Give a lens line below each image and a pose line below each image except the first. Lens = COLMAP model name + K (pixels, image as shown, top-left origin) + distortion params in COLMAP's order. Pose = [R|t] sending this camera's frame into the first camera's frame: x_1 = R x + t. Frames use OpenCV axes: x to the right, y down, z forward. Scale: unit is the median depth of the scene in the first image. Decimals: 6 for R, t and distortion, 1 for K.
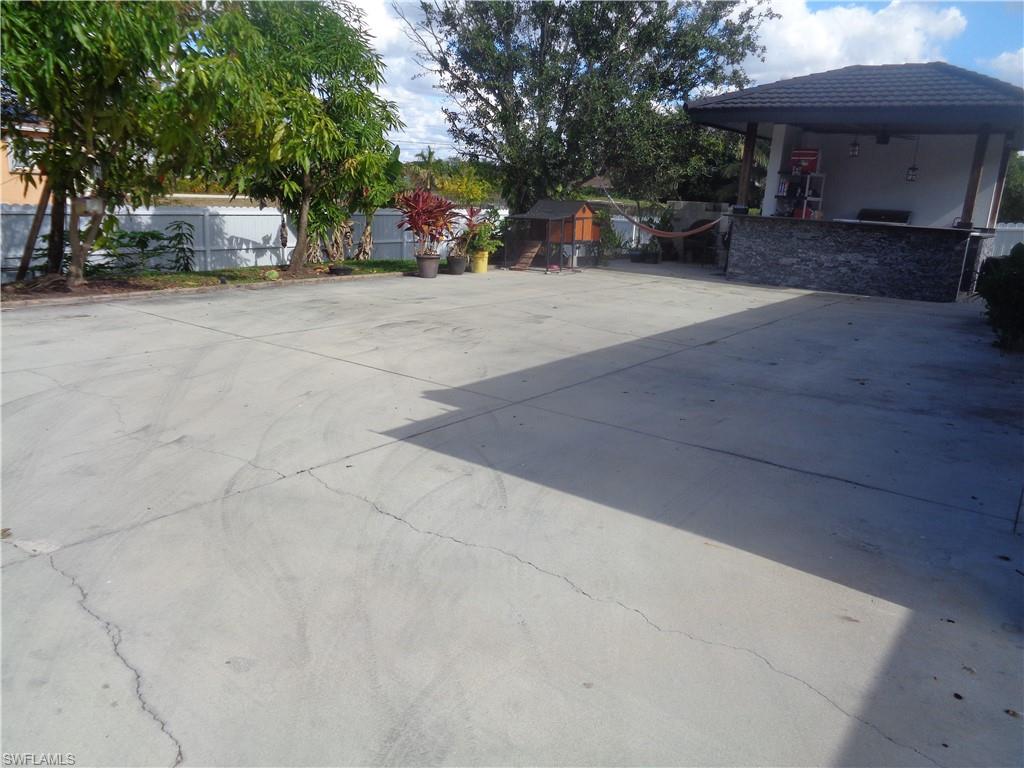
lens RADIAL K [[763.7, 0, 512.0], [0, 763.7, 384.0], [0, 0, 1]] dist [-0.005067, -0.003905]
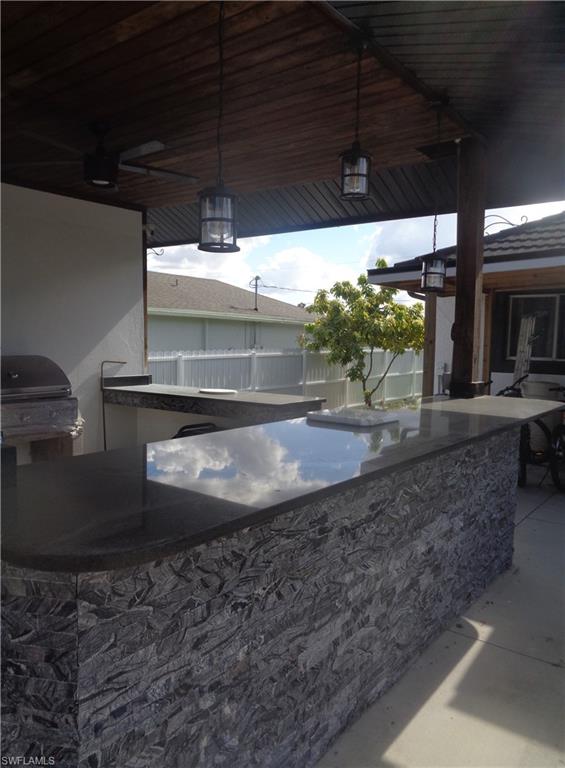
lens RADIAL K [[604.2, 0, 282.5], [0, 604.2, 384.0], [0, 0, 1]] dist [-0.000754, -0.001844]
pose [[-0.009873, -0.124850, 0.992126, 0.207343], [0.232700, 0.964649, 0.123708, -0.261005], [-0.972498, 0.232089, 0.019529, 1.013477]]
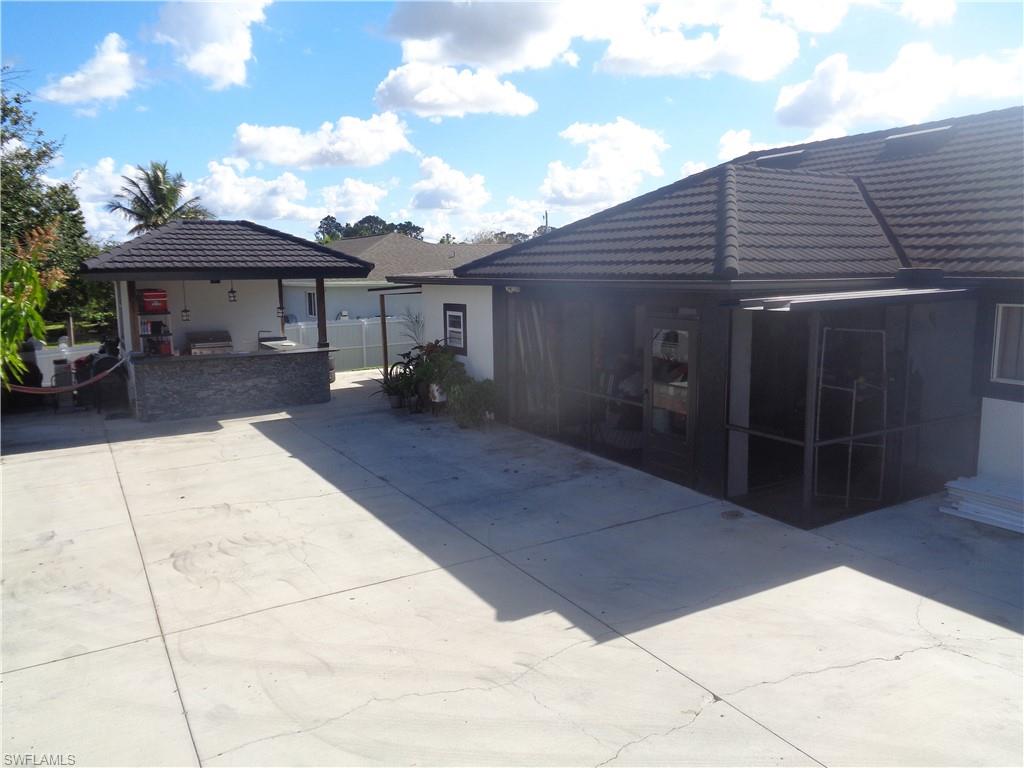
lens RADIAL K [[763.7, 0, 512.0], [0, 763.7, 384.0], [0, 0, 1]] dist [-0.005067, -0.003905]
pose [[0.385735, -0.196618, 0.901415, -0.492213], [0.263532, 0.959803, 0.096583, -0.168282], [-0.884172, 0.200296, 0.422045, 0.116791]]
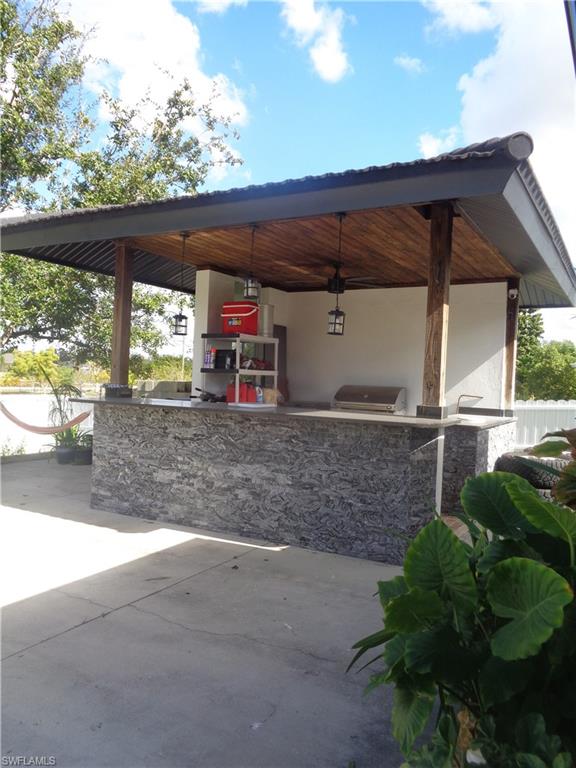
lens RADIAL K [[580.9, 0, 288.0], [0, 580.9, 384.0], [0, 0, 1]] dist [-0.001143, -0.000292]
pose [[0.992266, -0.015352, 0.123180, 0.409718], [0.044115, 0.971155, -0.234333, -0.125264], [-0.116029, 0.237955, 0.964321, 0.566367]]
